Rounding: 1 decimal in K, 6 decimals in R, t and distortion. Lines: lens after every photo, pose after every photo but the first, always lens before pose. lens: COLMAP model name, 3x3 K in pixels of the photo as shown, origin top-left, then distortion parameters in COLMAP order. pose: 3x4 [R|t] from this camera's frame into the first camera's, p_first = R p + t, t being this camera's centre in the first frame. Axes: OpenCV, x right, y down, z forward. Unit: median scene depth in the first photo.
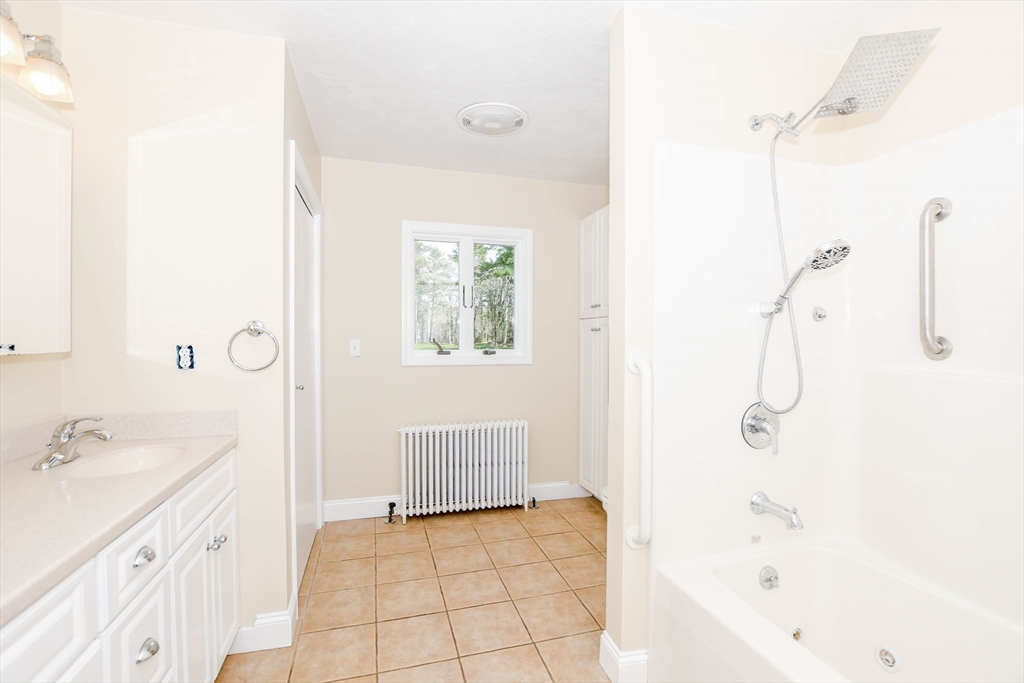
lens RADIAL K [[457.3, 0, 508.0], [0, 457.3, 343.5], [0, 0, 1]] dist [-0.036303, 0.007140]
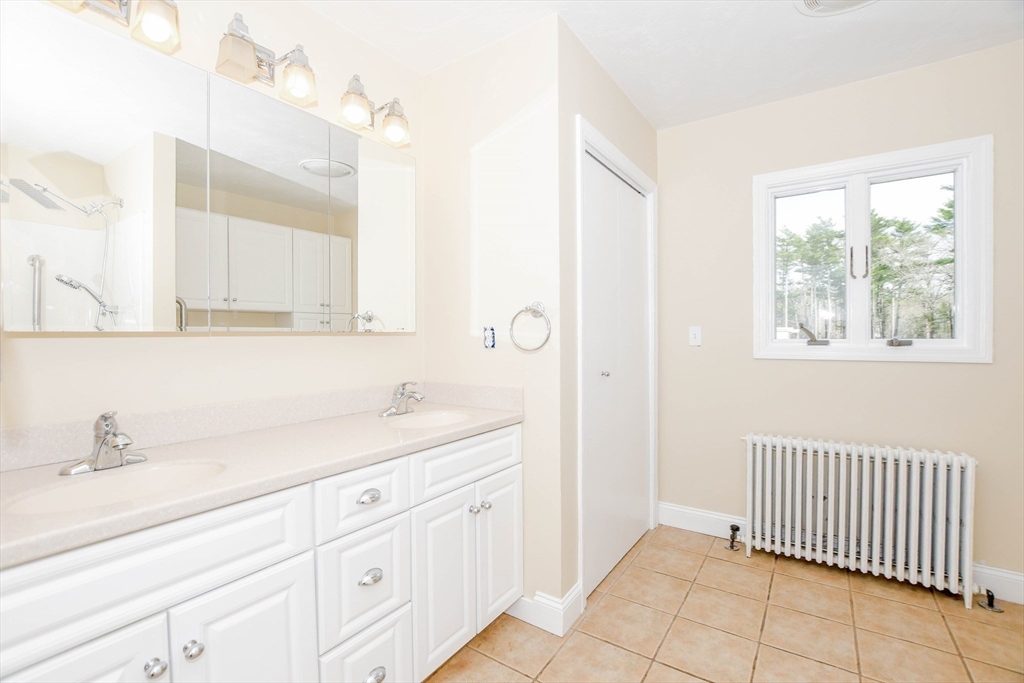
lens RADIAL K [[450.8, 0, 508.3], [0, 450.8, 343.2], [0, 0, 1]] dist [-0.032765, 0.005294]
pose [[0.626881, 0.004249, -0.779104, 0.112449], [-0.003641, 0.999990, 0.002524, 0.023073], [0.779107, 0.001255, 0.626890, 0.183849]]
